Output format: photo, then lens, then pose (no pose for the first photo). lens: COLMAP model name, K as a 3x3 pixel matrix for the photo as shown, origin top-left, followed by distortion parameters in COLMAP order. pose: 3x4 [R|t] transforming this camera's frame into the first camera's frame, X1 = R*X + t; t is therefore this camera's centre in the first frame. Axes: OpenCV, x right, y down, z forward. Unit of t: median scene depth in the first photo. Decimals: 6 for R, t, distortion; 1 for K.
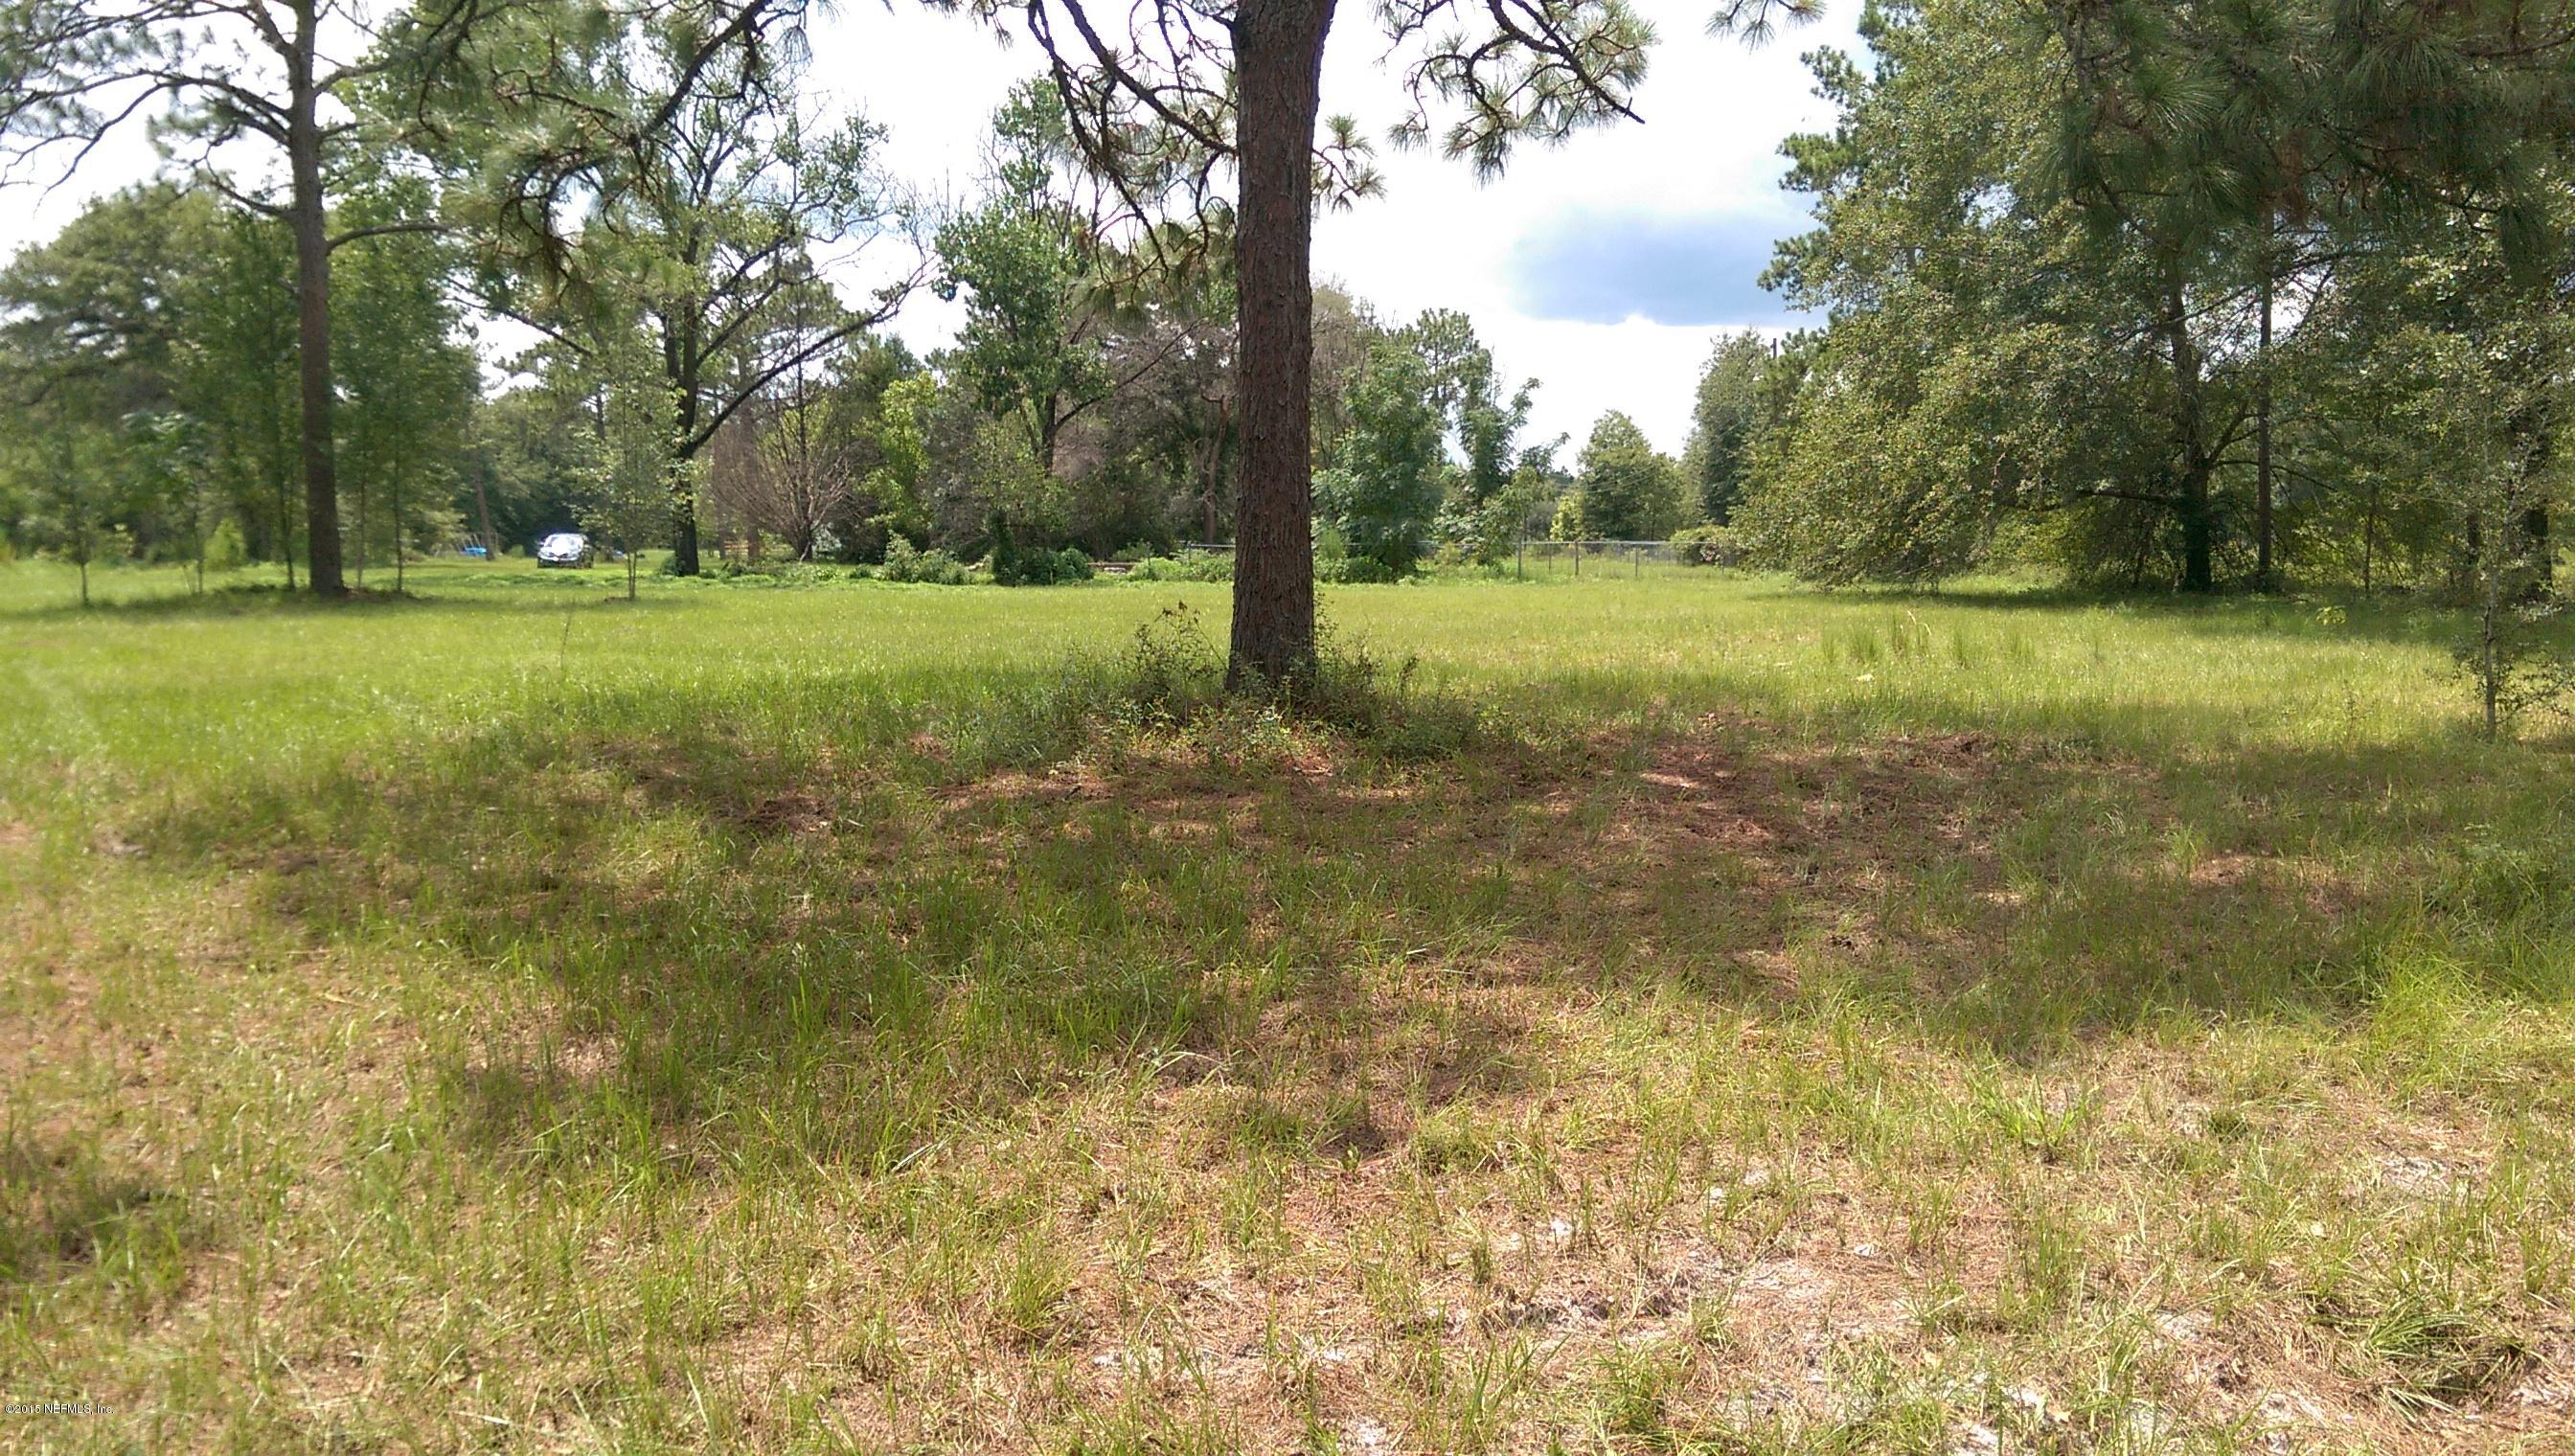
lens RADIAL K [[1871.0, 0, 1297.3], [0, 1871.0, 712.5], [0, 0, 1]] dist [0.131526, -0.160092]
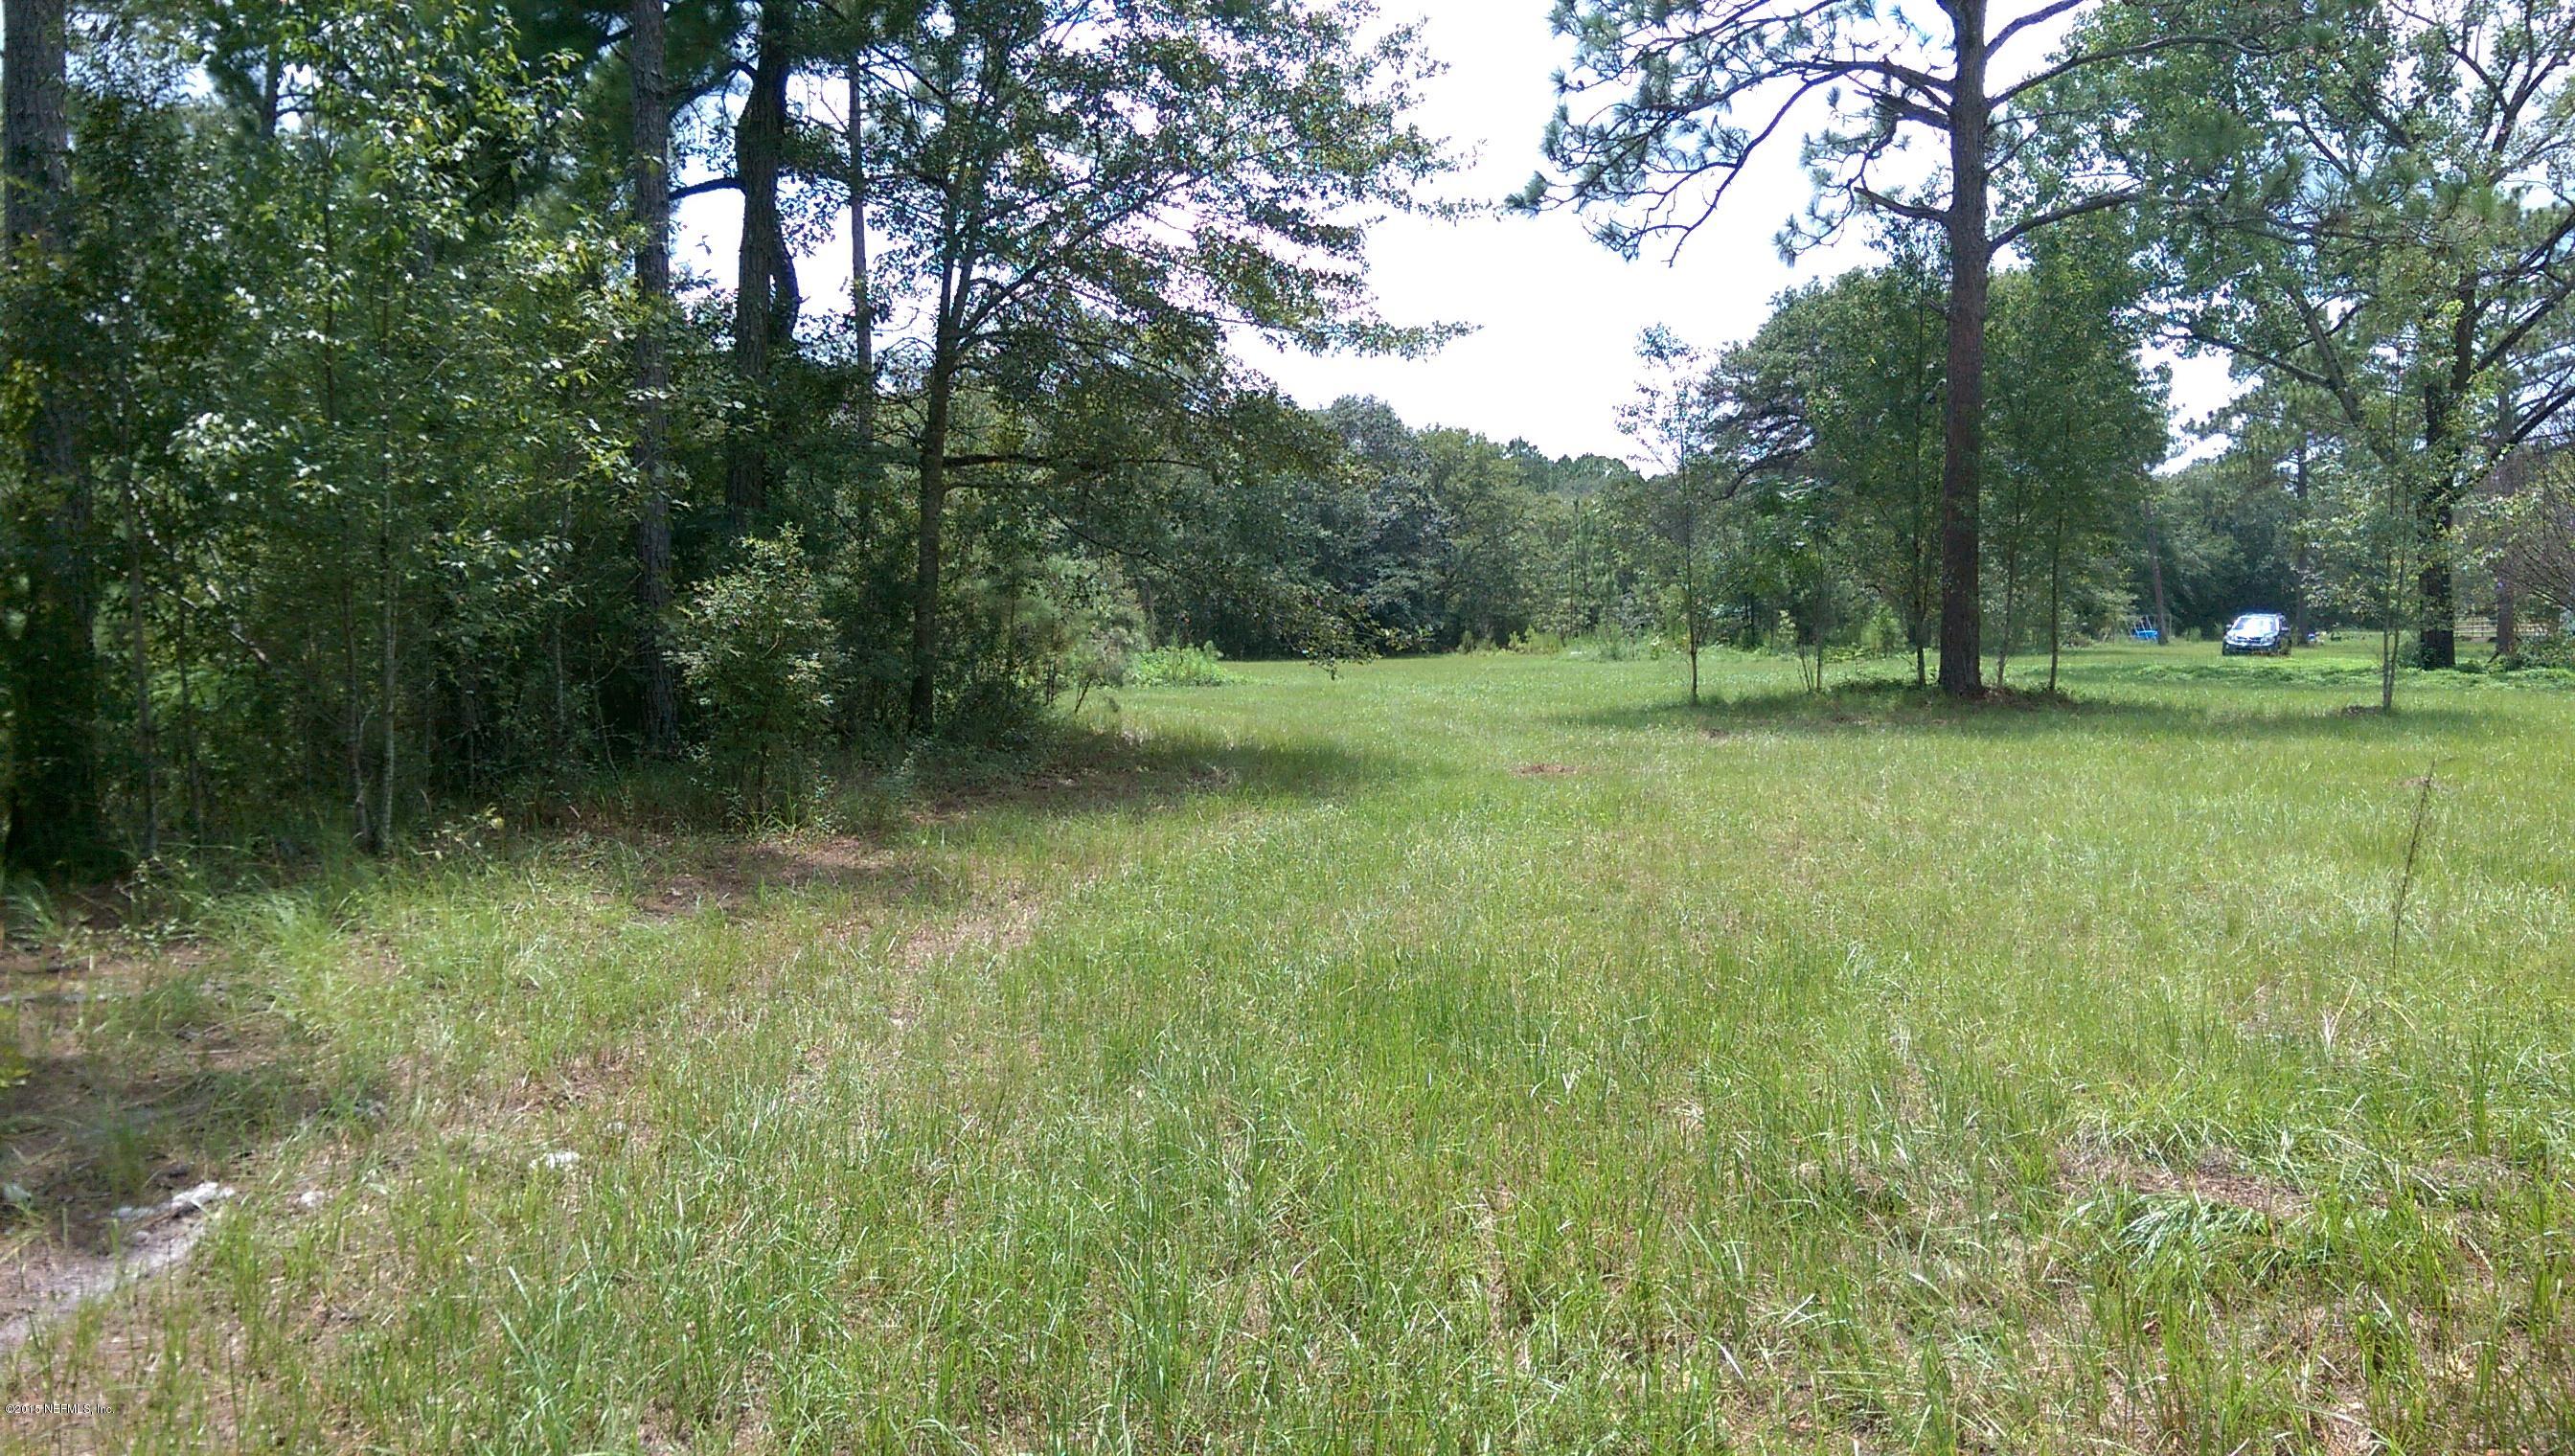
lens RADIAL K [[1871.0, 0, 1297.3], [0, 1871.0, 712.5], [0, 0, 1]] dist [0.131526, -0.160092]
pose [[0.680119, 0.029648, -0.732502, -0.076231], [-0.061064, 0.998001, -0.016303, -0.015791], [0.730554, 0.055817, 0.680570, 0.170830]]
